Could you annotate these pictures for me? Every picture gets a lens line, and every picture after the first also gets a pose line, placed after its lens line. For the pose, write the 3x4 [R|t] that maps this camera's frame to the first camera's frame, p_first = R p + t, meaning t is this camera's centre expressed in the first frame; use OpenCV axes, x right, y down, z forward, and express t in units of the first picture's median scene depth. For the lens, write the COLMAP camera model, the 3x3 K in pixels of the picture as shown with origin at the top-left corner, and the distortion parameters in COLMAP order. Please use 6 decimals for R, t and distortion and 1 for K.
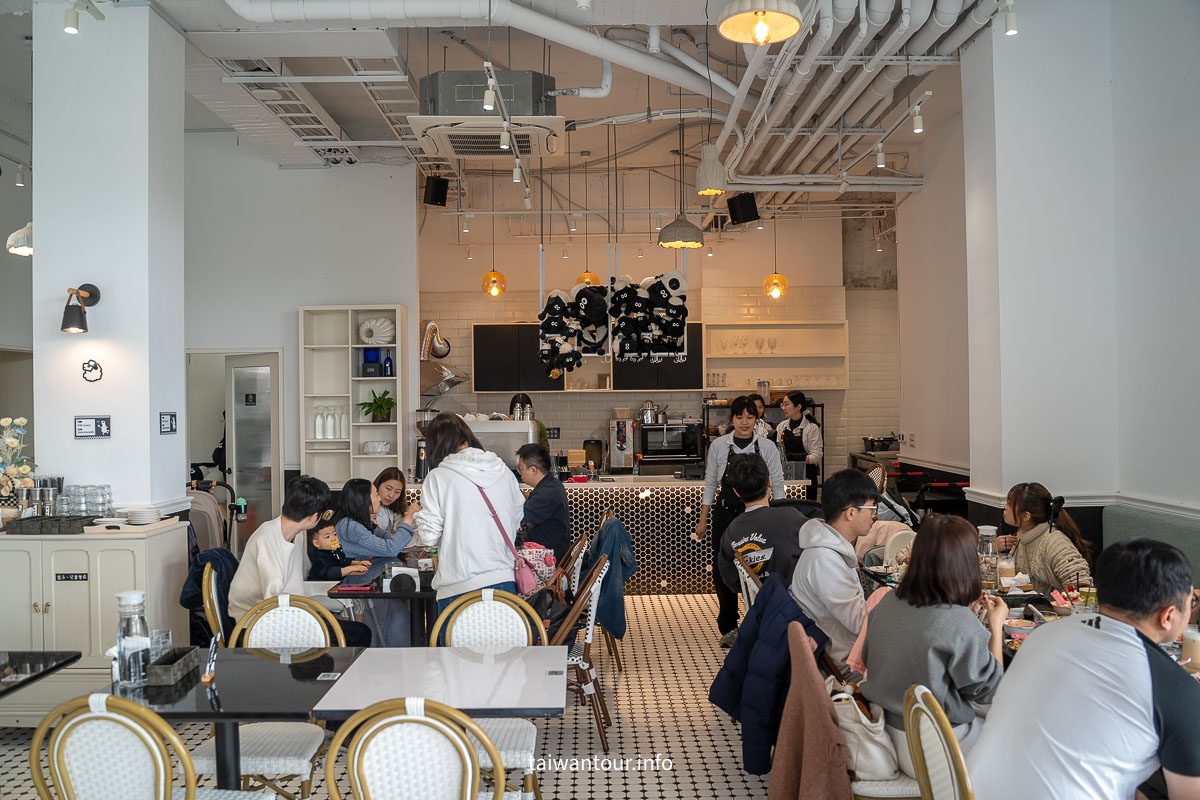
lens RADIAL K [[959.6, 0, 600.0], [0, 959.6, 400.0], [0, 0, 1]] dist [-0.100698, 0.003418]
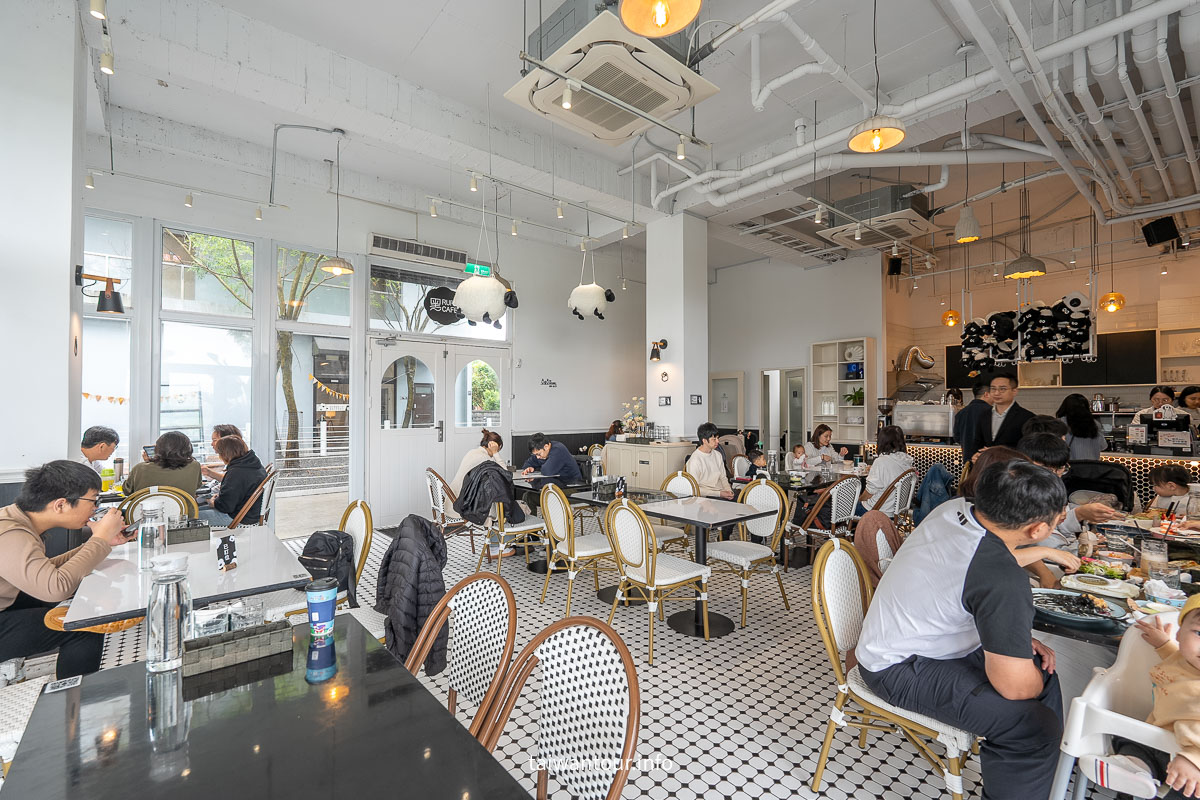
lens RADIAL K [[525.6, 0, 600.0], [0, 525.6, 400.0], [0, 0, 1]] dist [0.000509, 0.000051]
pose [[0.630377, -0.000289, -0.776289, 0.224091], [-0.005627, 0.999972, -0.004941, 0.020715], [0.776268, 0.007483, 0.630358, 0.030945]]
